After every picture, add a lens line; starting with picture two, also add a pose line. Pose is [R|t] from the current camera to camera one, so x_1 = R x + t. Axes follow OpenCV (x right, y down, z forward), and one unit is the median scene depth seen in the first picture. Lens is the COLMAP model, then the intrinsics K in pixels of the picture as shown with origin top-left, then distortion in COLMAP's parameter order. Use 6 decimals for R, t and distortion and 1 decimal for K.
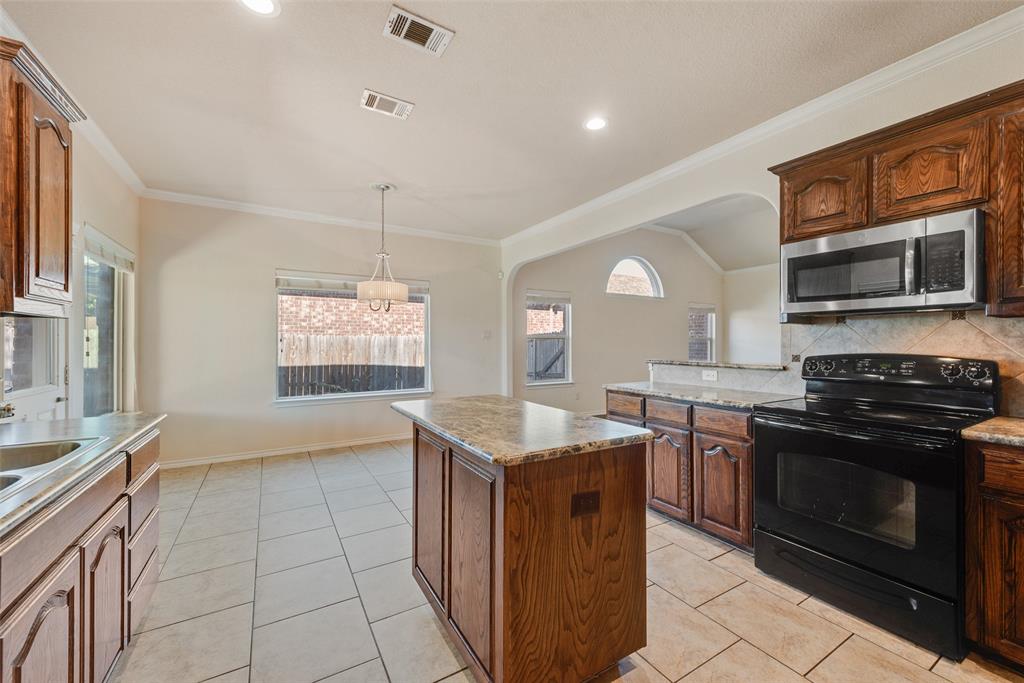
lens RADIAL K [[402.9, 0, 513.5], [0, 402.9, 341.3], [0, 0, 1]] dist [0.009183, -0.001573]
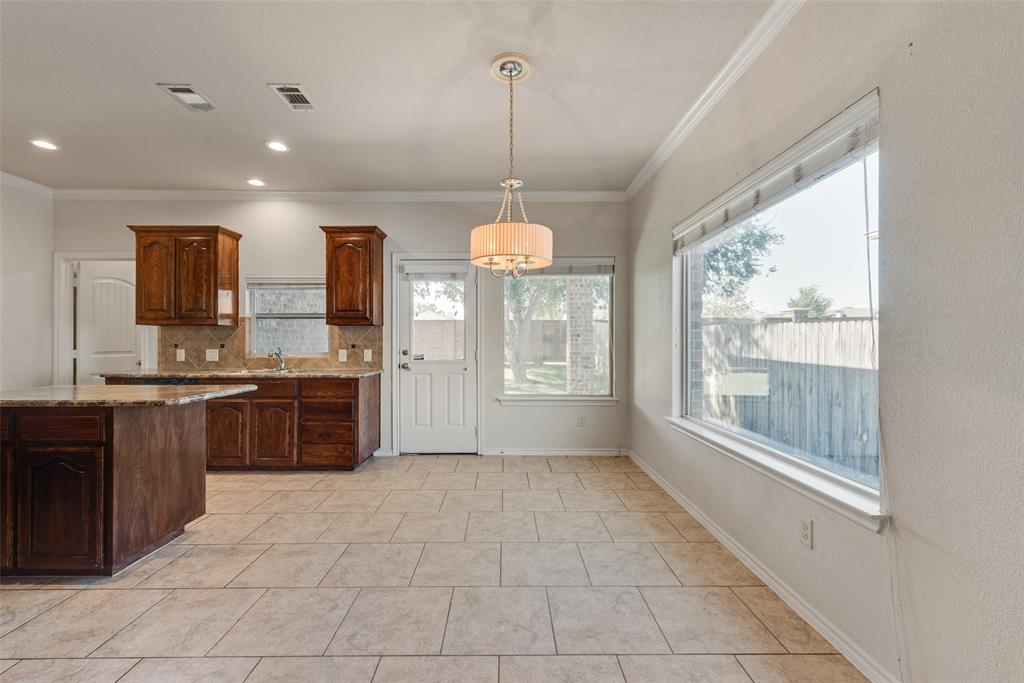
lens RADIAL K [[420.8, 0, 511.7], [0, 420.8, 341.6], [0, 0, 1]] dist [0.003429, -0.000588]
pose [[-0.513597, -0.004272, -0.858021, 0.131712], [0.002648, 0.999975, -0.006564, 0.015703], [0.858028, -0.005643, -0.513573, 0.854980]]
